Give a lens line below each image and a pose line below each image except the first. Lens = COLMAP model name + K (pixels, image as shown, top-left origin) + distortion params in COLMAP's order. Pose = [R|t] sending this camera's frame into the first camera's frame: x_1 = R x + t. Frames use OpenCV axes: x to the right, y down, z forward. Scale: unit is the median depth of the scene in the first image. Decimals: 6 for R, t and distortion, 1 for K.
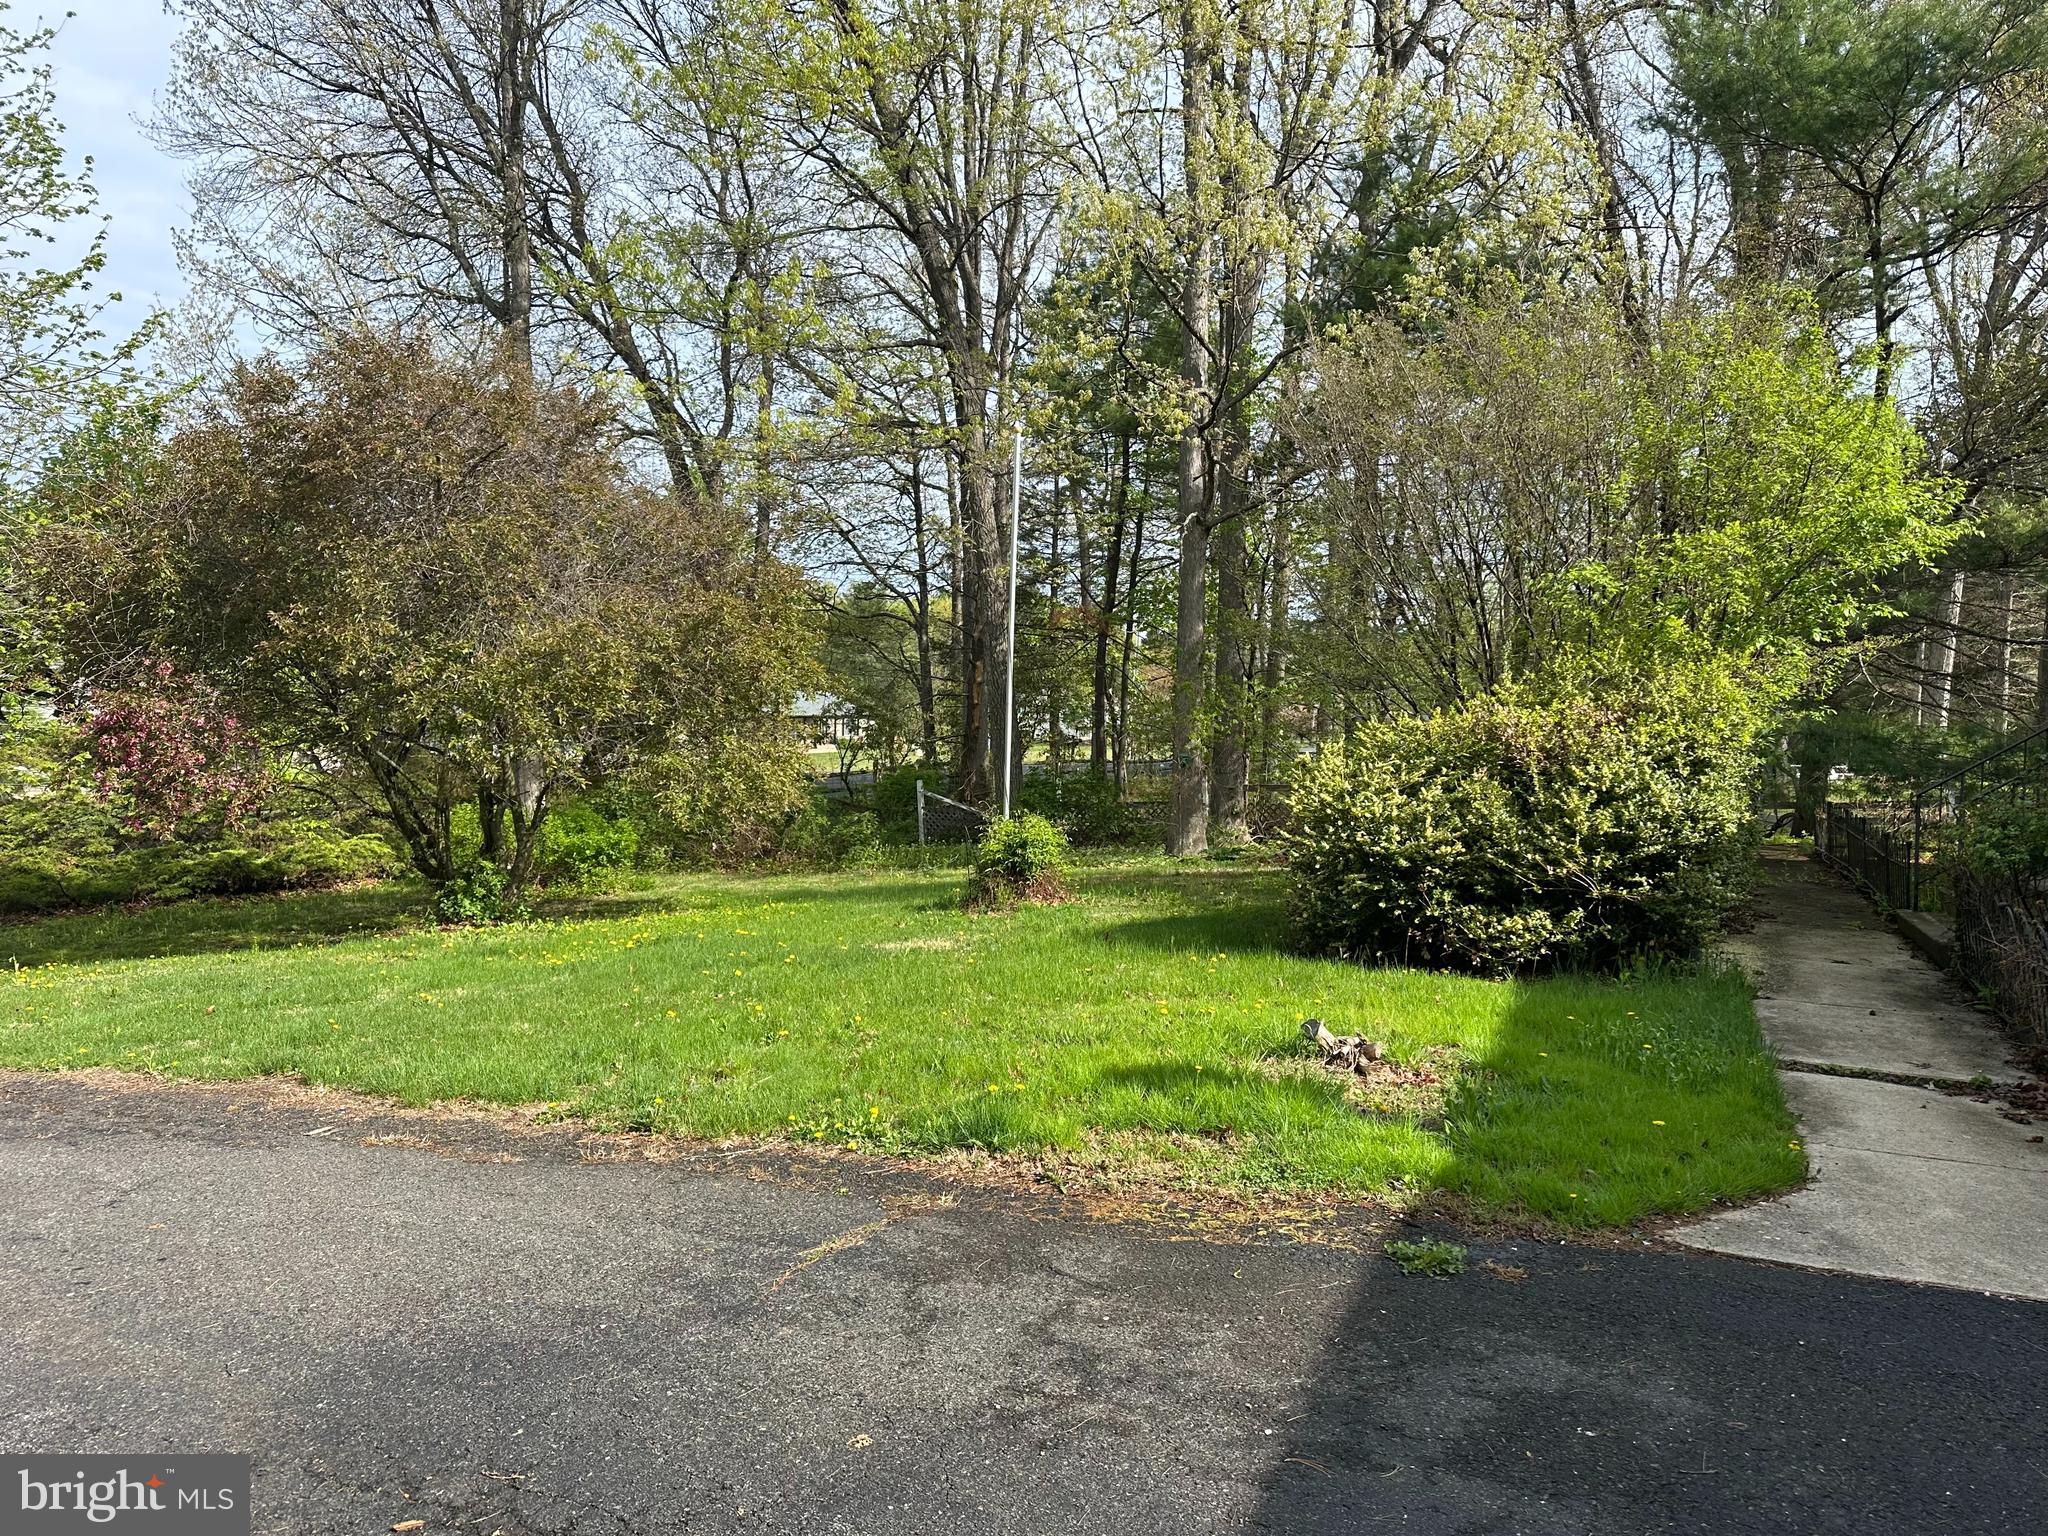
lens RADIAL K [[1430.9, 0, 1016.9], [0, 1430.9, 771.4], [0, 0, 1]] dist [0.040182, -0.050113]
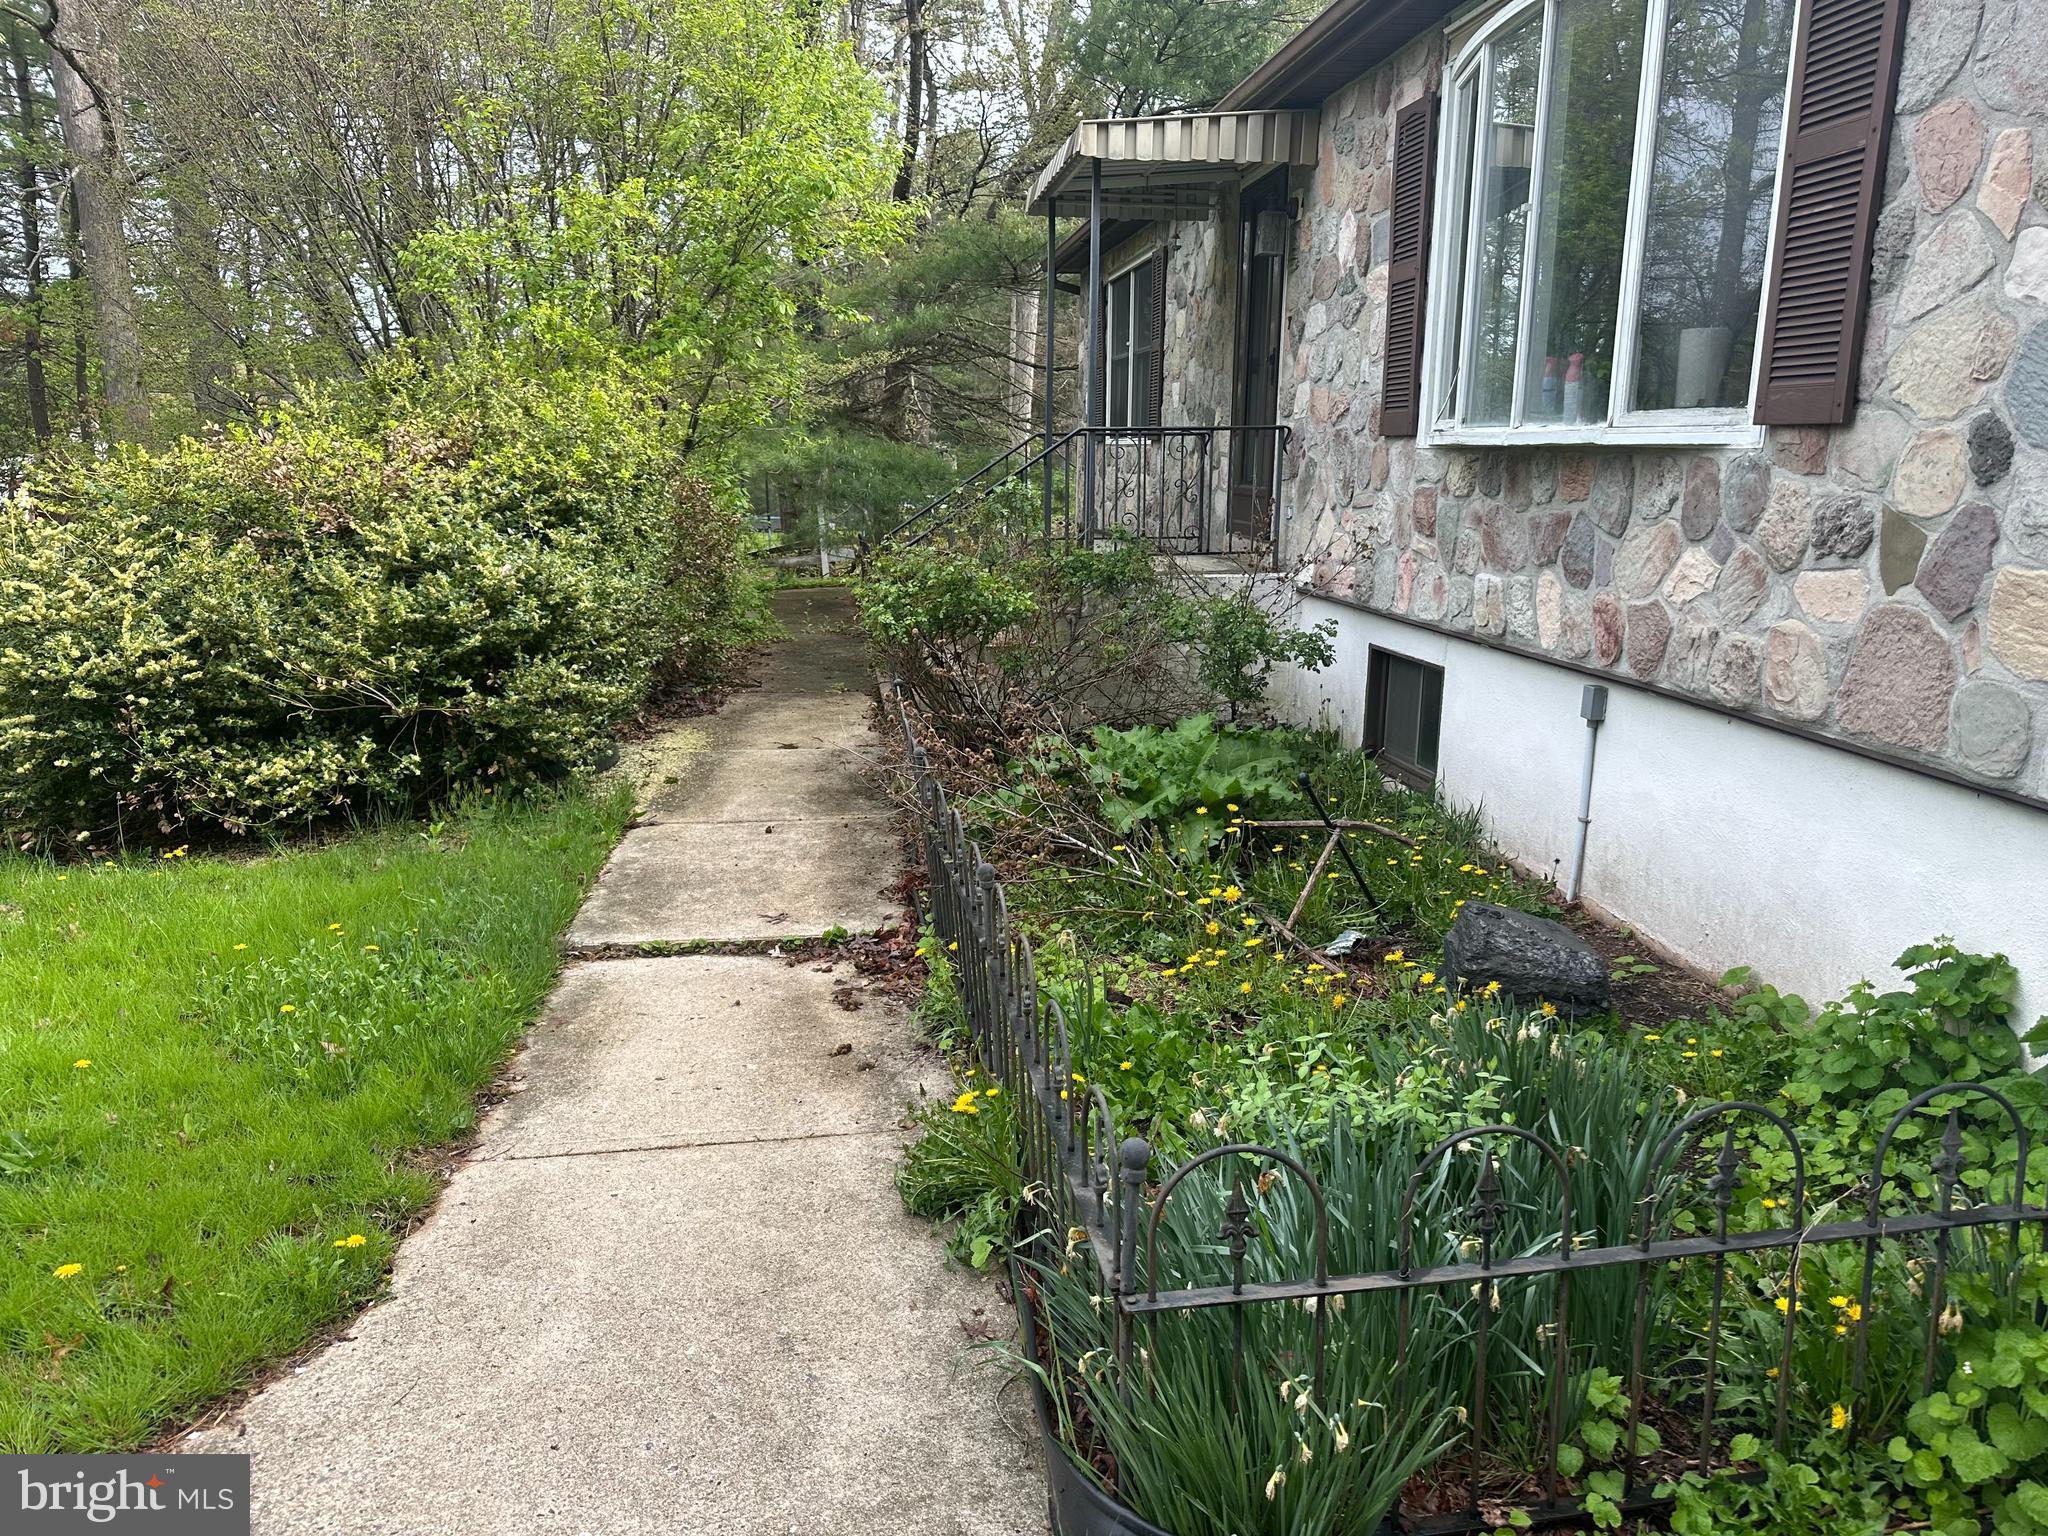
lens RADIAL K [[1430.9, 0, 1030.5], [0, 1430.9, 774.5], [0, 0, 1]] dist [0.040182, -0.050113]
pose [[0.854009, -0.135582, 0.502281, 0.308450], [0.042545, 0.980412, 0.192309, -0.004685], [-0.518515, -0.142864, 0.843049, 0.259721]]
